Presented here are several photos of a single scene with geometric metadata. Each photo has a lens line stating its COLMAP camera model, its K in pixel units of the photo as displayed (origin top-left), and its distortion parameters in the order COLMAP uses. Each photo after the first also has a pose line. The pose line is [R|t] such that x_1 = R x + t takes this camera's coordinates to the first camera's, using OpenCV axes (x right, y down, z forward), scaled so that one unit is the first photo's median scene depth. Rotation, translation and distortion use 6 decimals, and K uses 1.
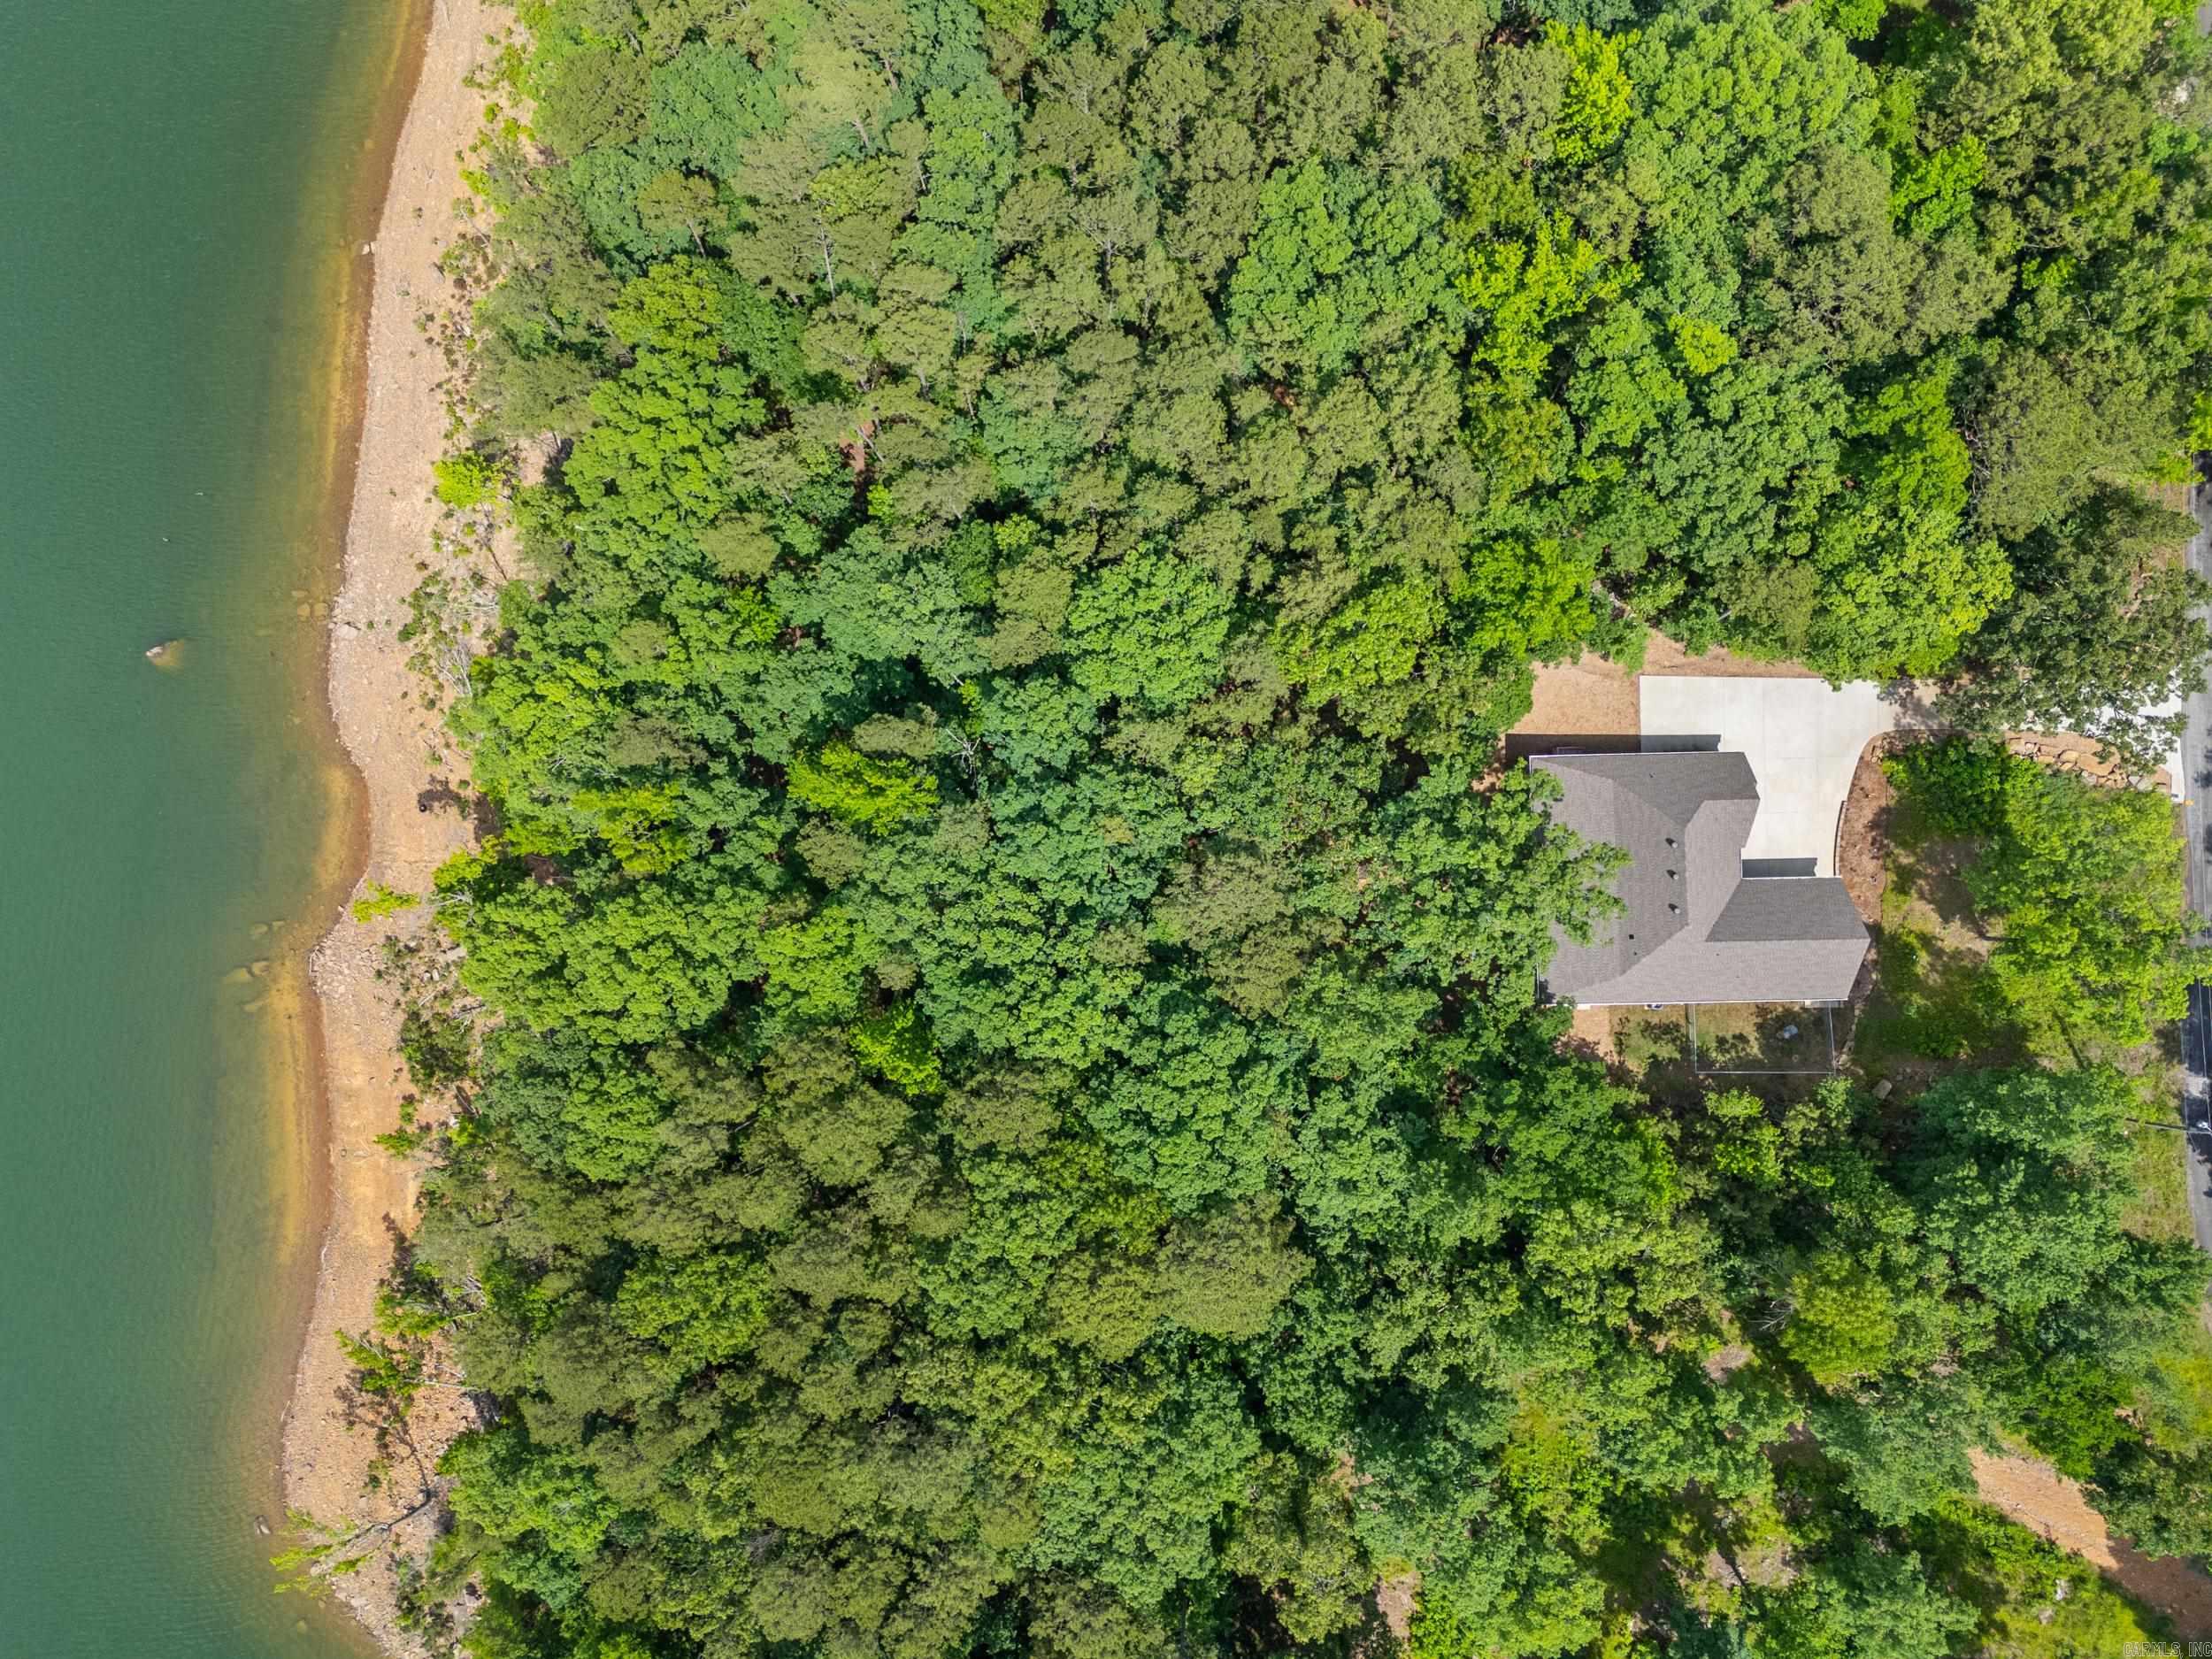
lens RADIAL K [[1633.6, 0, 1111.6], [0, 1633.6, 837.1], [0, 0, 1]] dist [0.066056, -0.060537]
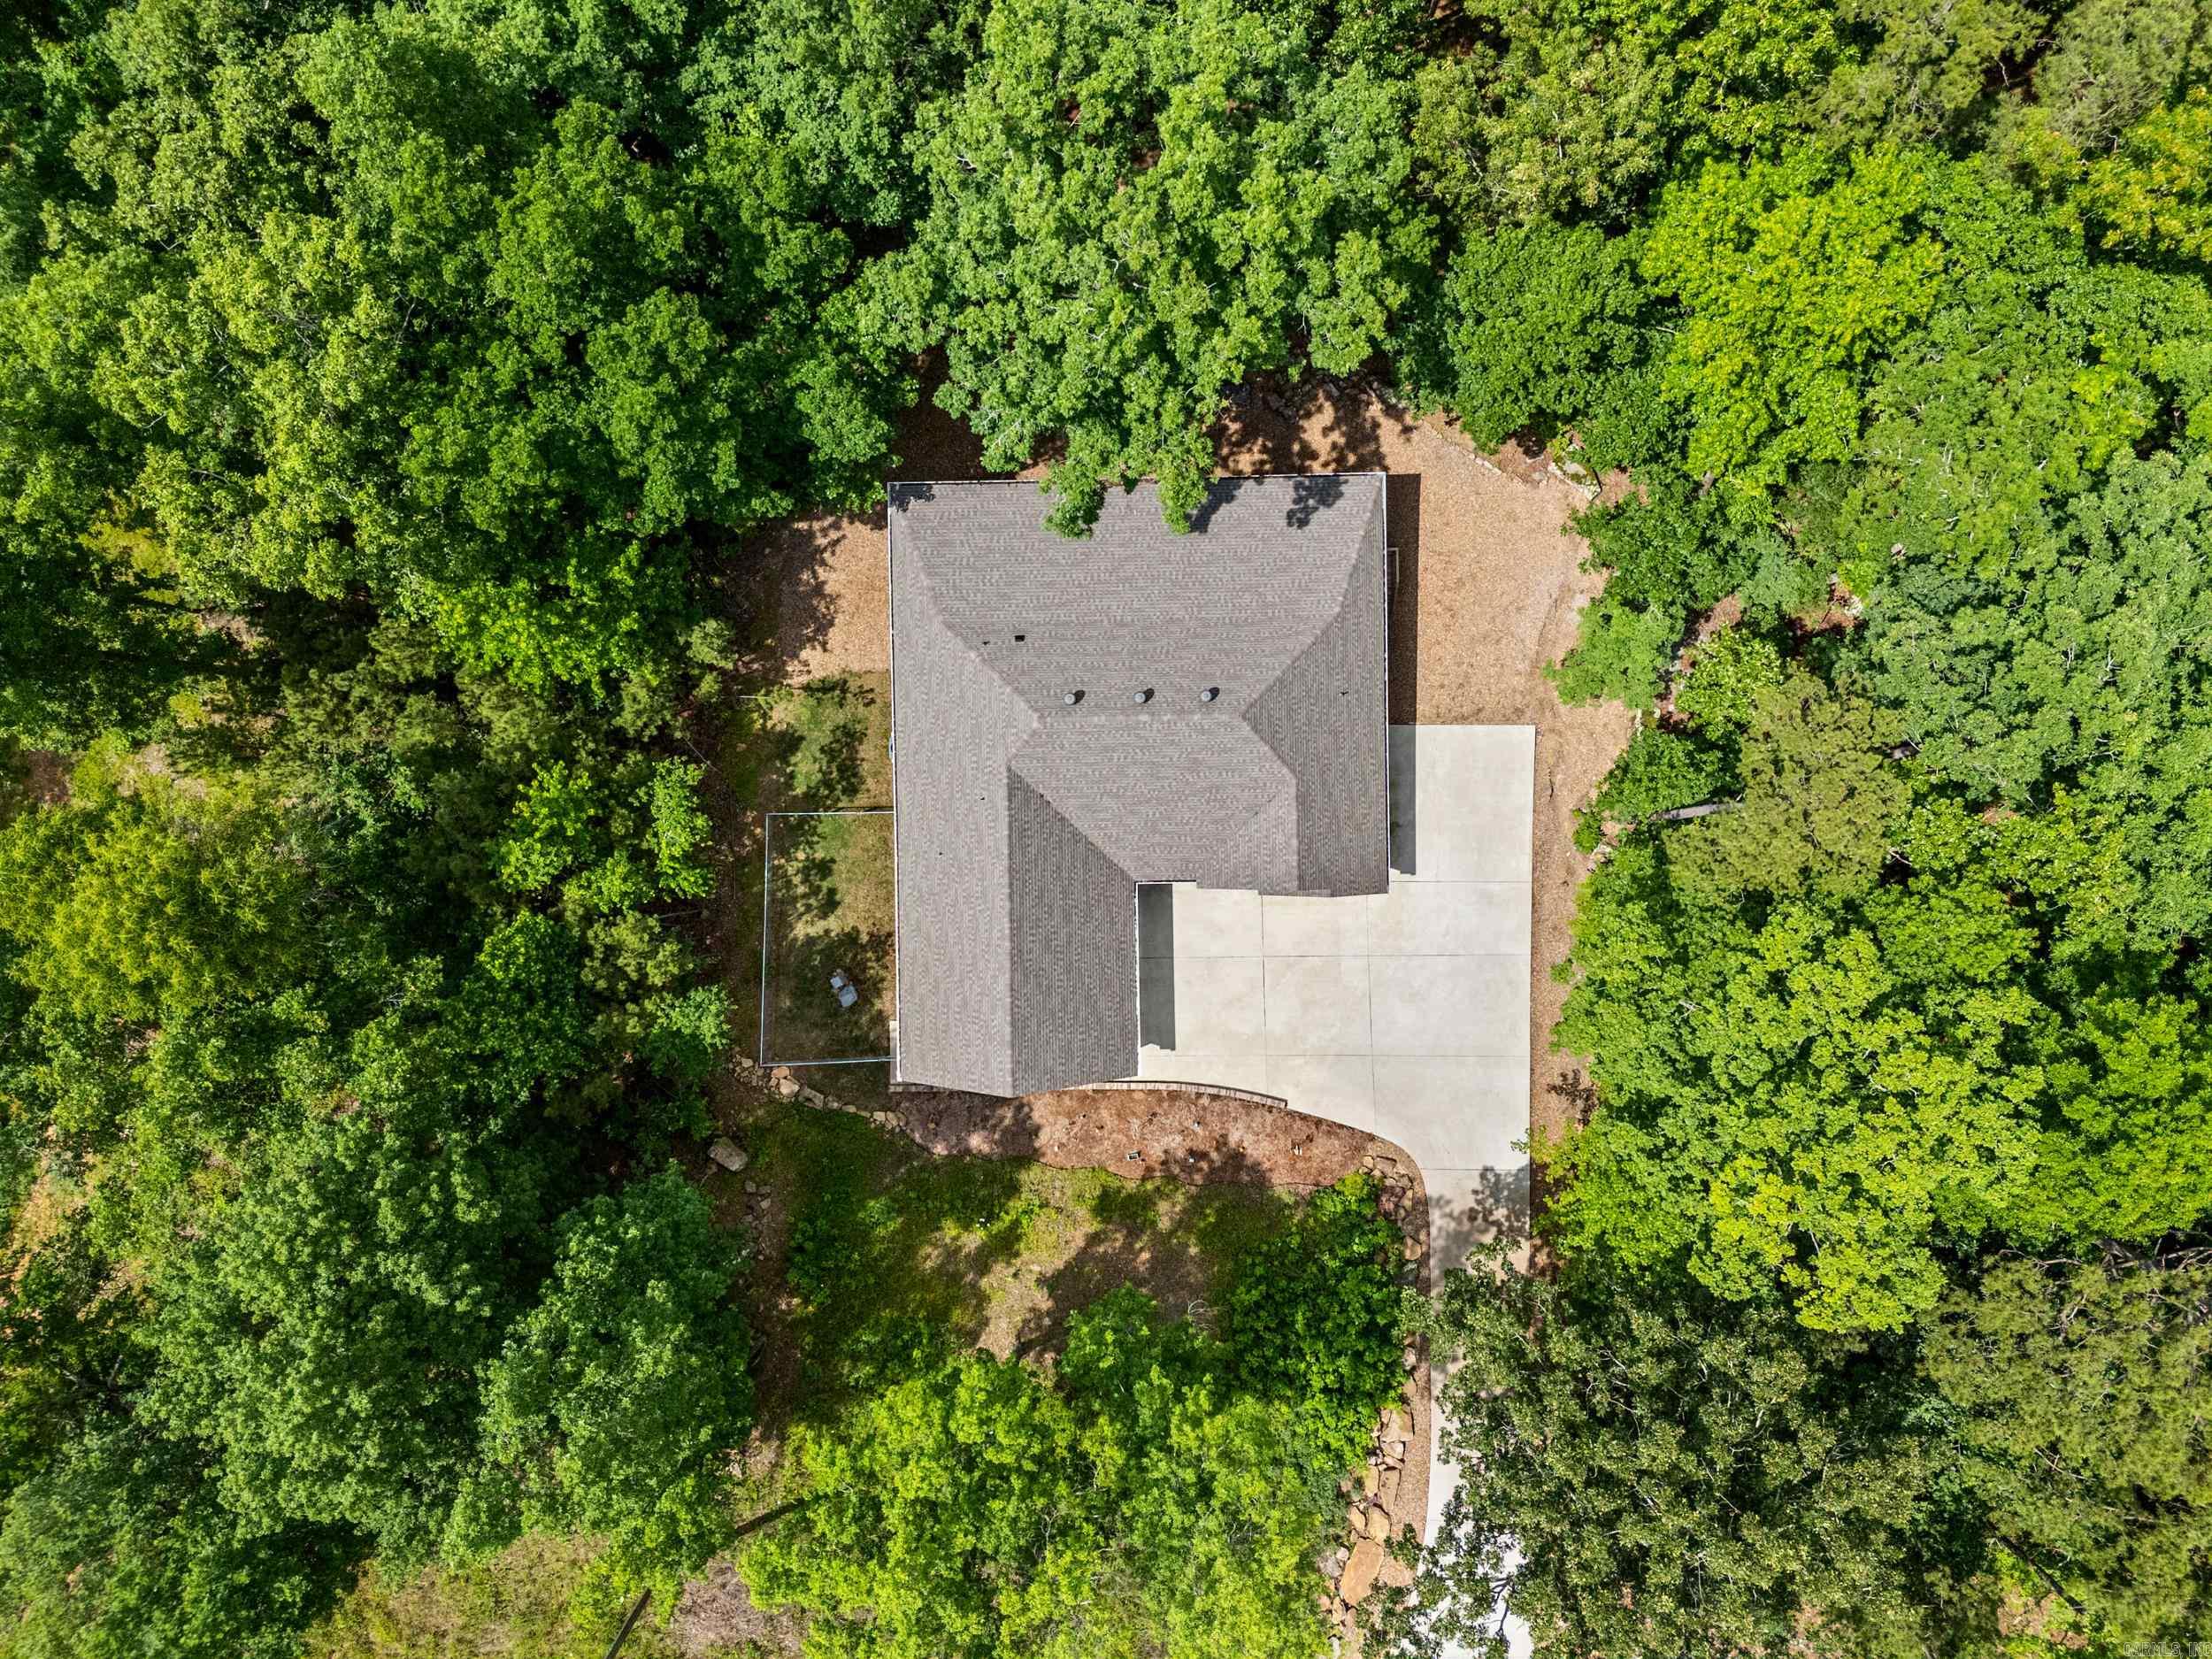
lens RADIAL K [[1633.6, 0, 1111.6], [0, 1633.6, 837.1], [0, 0, 1]] dist [0.066056, -0.060537]
pose [[-0.012433, 0.999779, 0.016959, 0.361650], [-0.999081, -0.013117, 0.040798, 0.012745], [0.041011, -0.016436, 0.999023, 0.503262]]
